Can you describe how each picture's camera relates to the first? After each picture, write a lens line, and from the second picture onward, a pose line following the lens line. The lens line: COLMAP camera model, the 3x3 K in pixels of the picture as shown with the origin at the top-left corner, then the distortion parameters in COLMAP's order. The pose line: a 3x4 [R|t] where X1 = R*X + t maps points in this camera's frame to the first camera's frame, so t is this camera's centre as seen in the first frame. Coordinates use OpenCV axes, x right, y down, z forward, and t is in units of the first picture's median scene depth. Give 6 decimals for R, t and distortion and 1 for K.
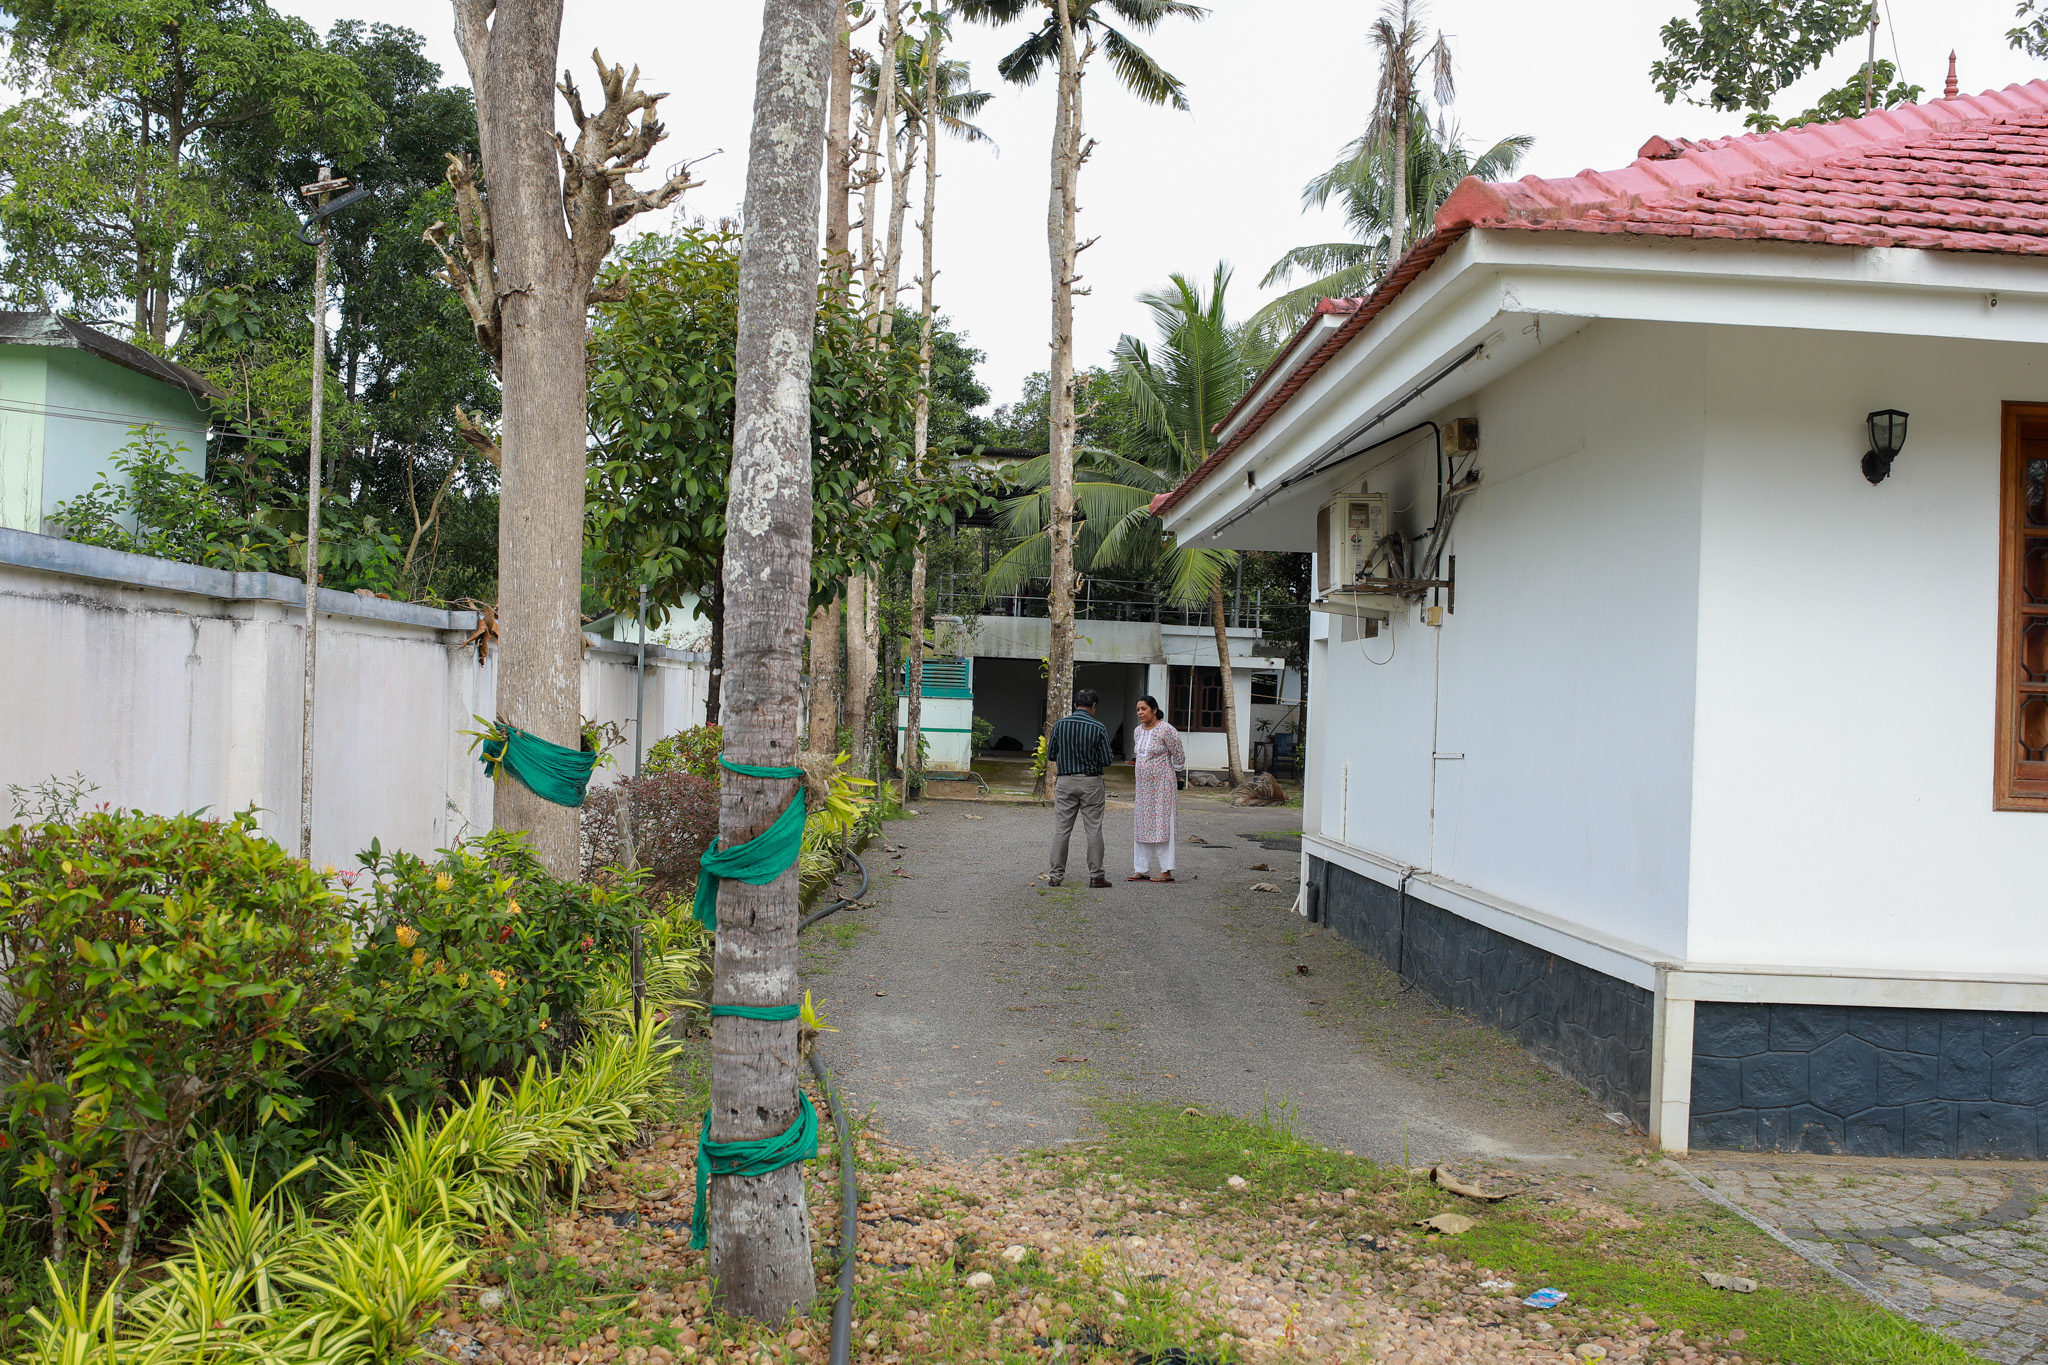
lens RADIAL K [[2020.7, 0, 1024.4], [0, 2020.7, 683.4], [0, 0, 1]] dist [-0.051941, 0.000000]
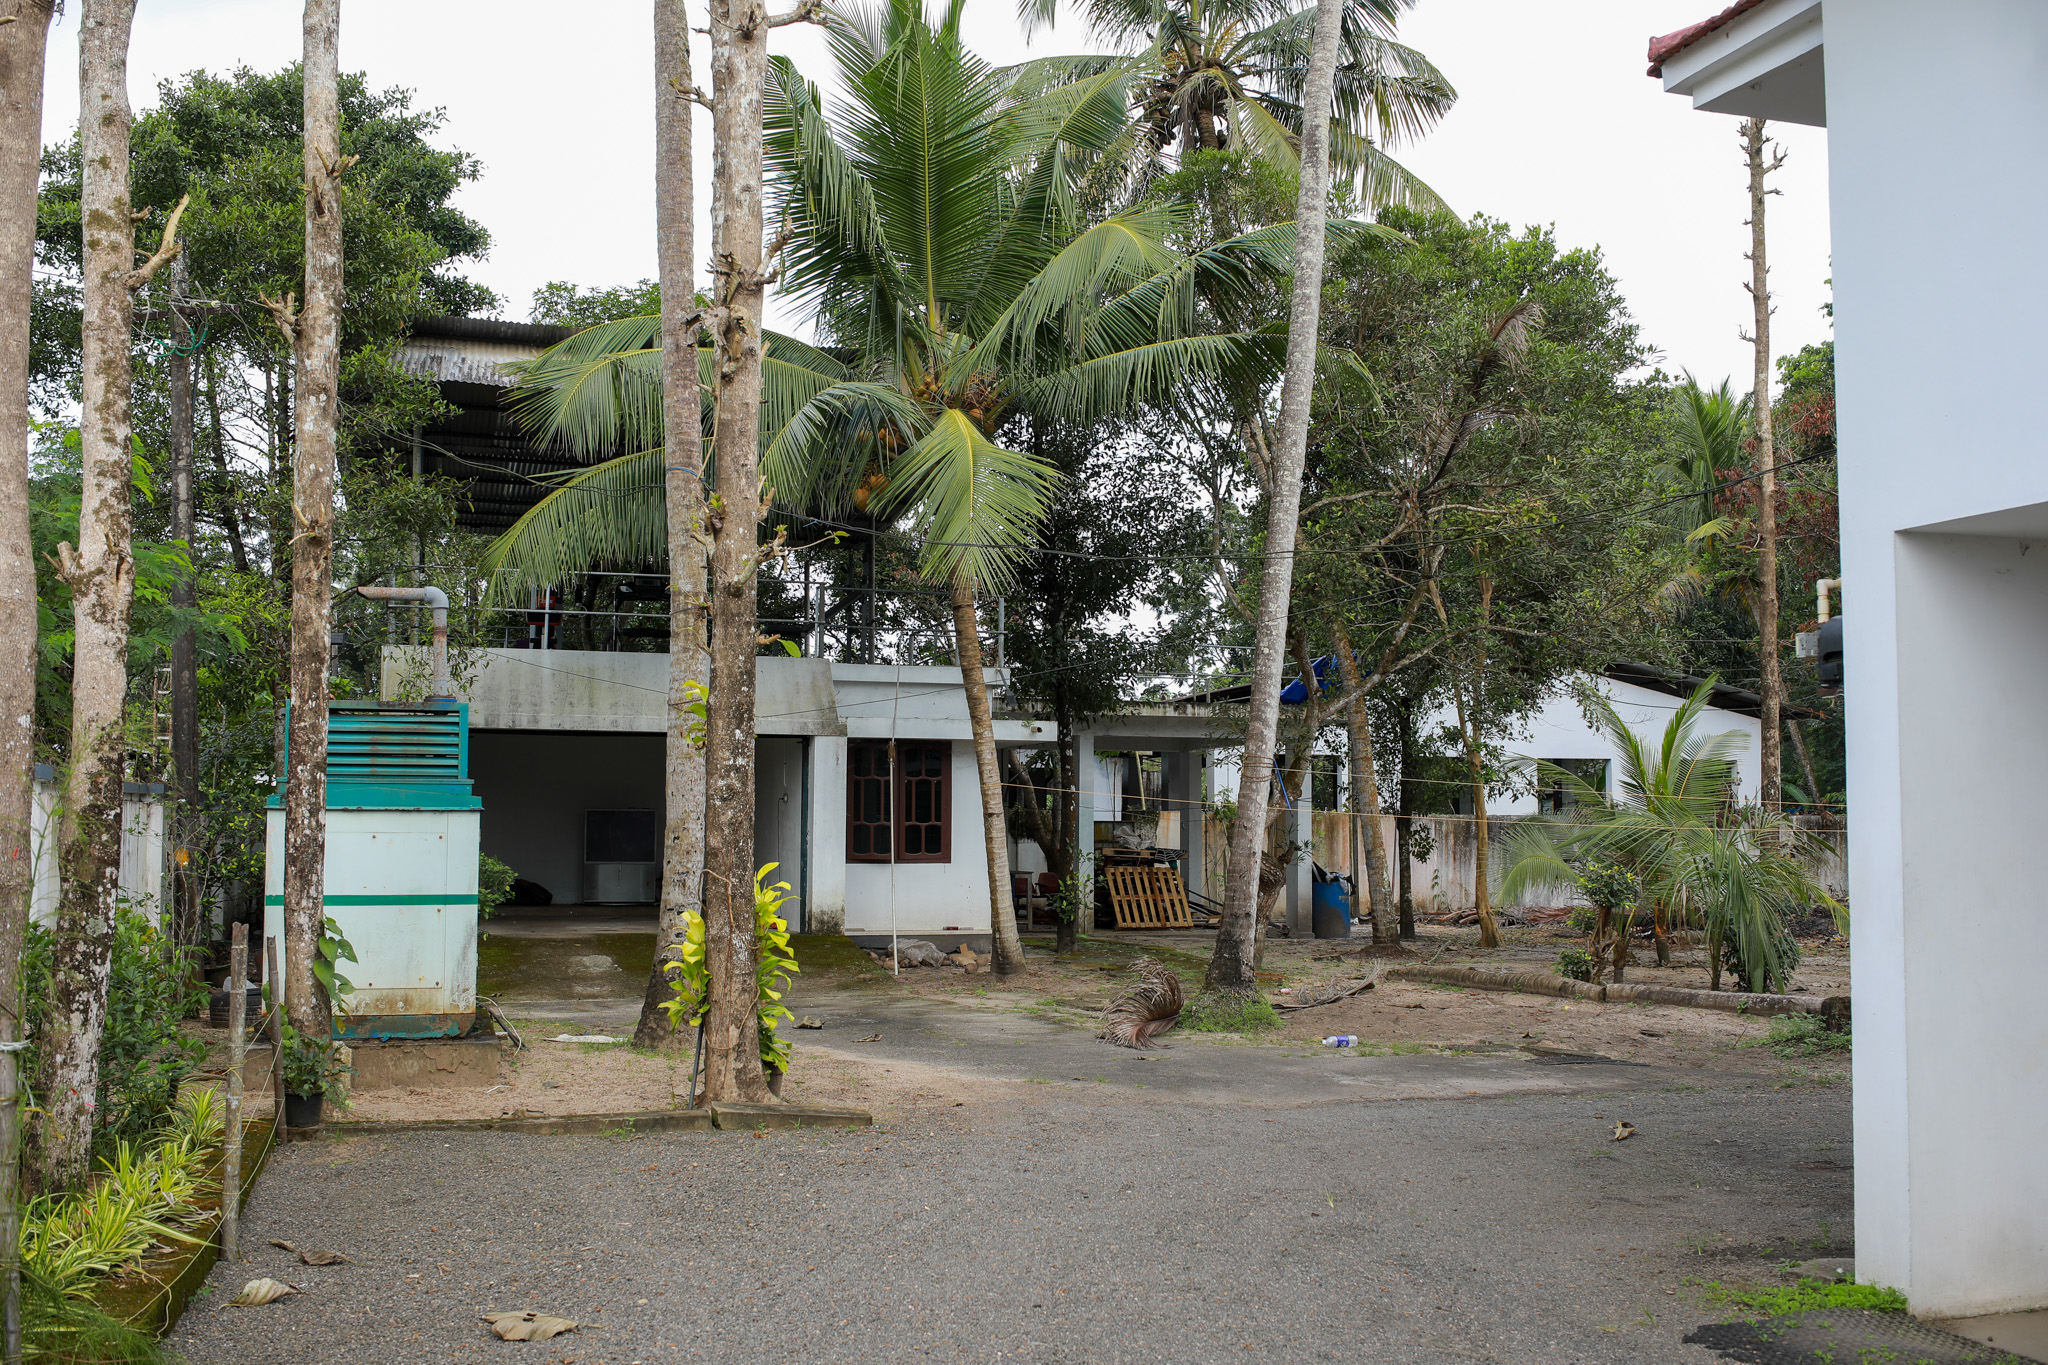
lens RADIAL K [[2020.7, 0, 1026.0], [0, 2020.7, 683.9], [0, 0, 1]] dist [-0.051941, 0.000000]
pose [[0.966735, -0.013890, 0.255404, -0.017621], [0.027828, 0.998309, -0.051039, 0.004917], [-0.254263, 0.056449, 0.965486, 0.482623]]
